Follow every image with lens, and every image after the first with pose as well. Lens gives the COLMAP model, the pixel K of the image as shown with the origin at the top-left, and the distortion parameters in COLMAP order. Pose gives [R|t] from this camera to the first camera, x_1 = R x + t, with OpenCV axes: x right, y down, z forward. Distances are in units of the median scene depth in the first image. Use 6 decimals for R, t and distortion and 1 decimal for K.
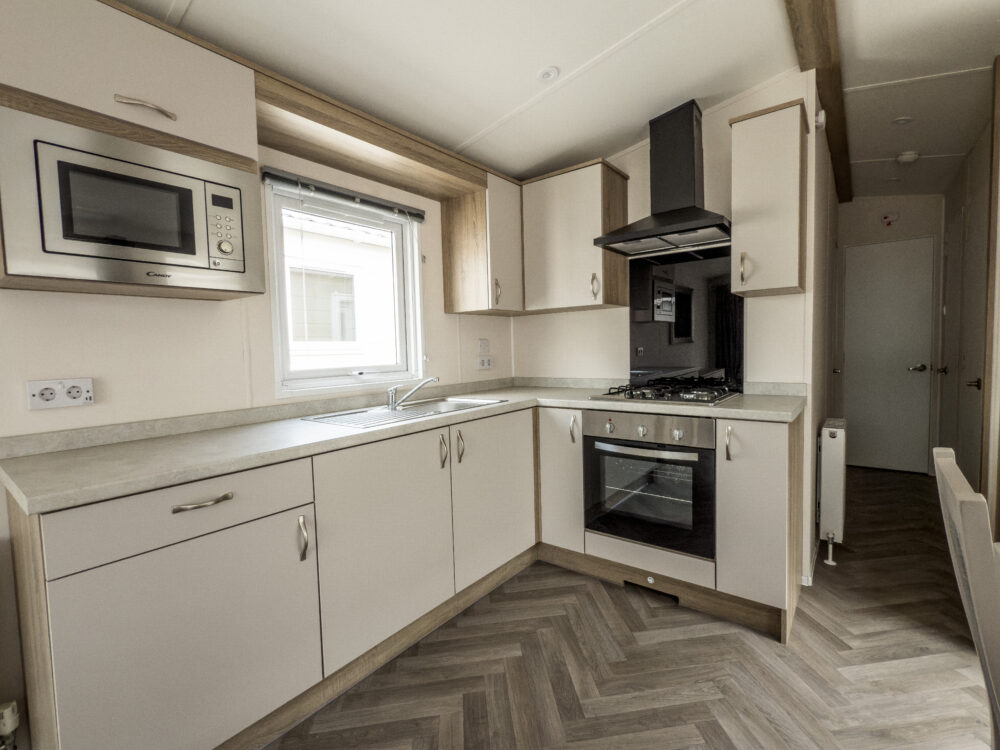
lens RADIAL K [[460.1, 0, 499.7], [0, 460.1, 374.2], [0, 0, 1]] dist [0.000214, 0.000007]
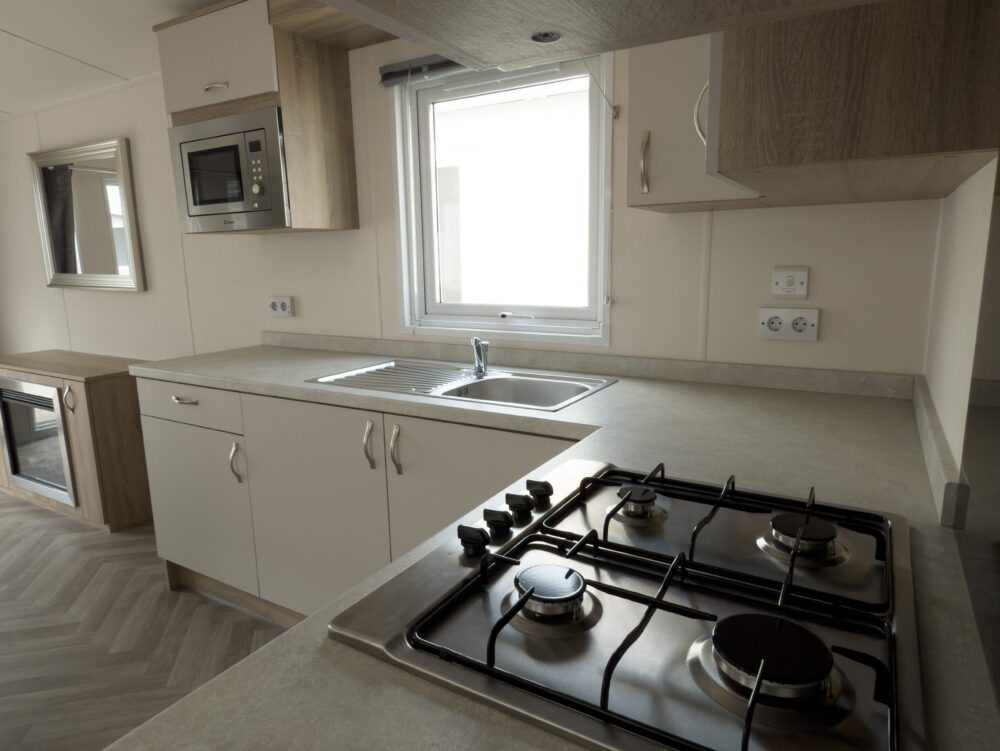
lens RADIAL K [[611.8, 0, 499.6], [0, 611.8, 377.3], [0, 0, 1]] dist [-0.001802, 0.000377]
pose [[0.141180, 0.177712, -0.973903, 0.955593], [-0.071748, 0.983006, 0.168972, -0.103009], [0.987381, 0.046021, 0.151531, 1.262995]]
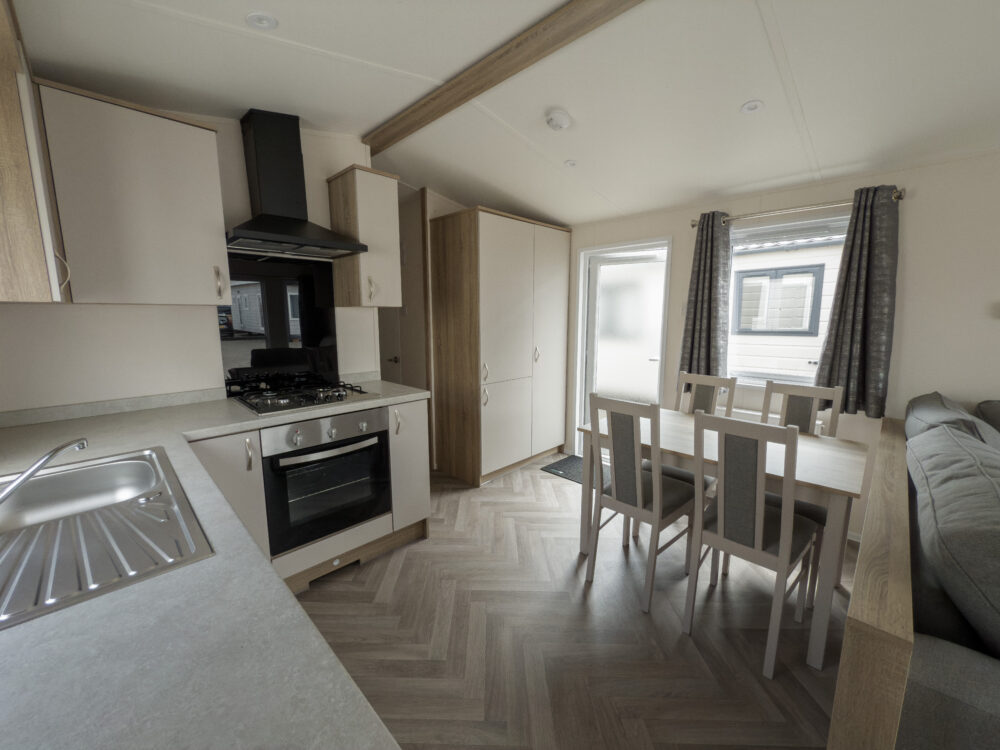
lens RADIAL K [[397.6, 0, 501.1], [0, 397.6, 376.0], [0, 0, 1]] dist [-0.000958, 0.000118]
pose [[0.116561, -0.124648, 0.985331, -0.524067], [0.058820, 0.991218, 0.118435, -0.091280], [-0.991440, 0.044152, 0.122869, 0.474496]]
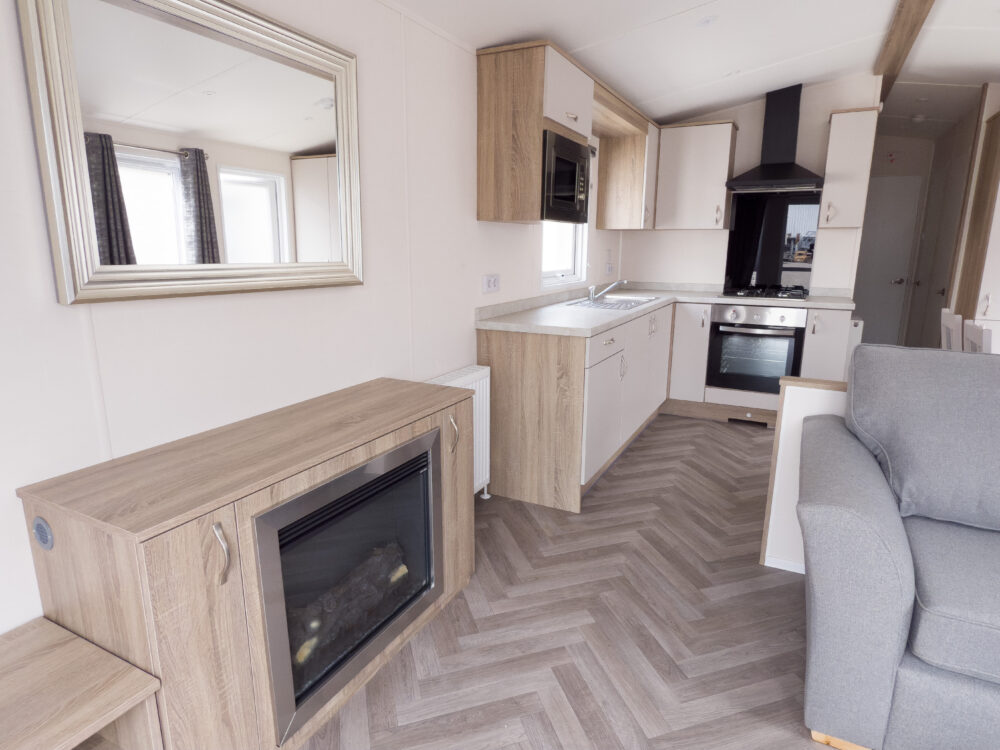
lens RADIAL K [[589.0, 0, 499.1], [0, 589.0, 374.0], [0, 0, 1]] dist [0.009887, 0.000995]
pose [[0.981275, -0.008483, 0.192427, -0.891295], [-0.021026, 0.988342, 0.150793, 0.029567], [-0.191463, -0.152015, 0.969656, -0.755406]]
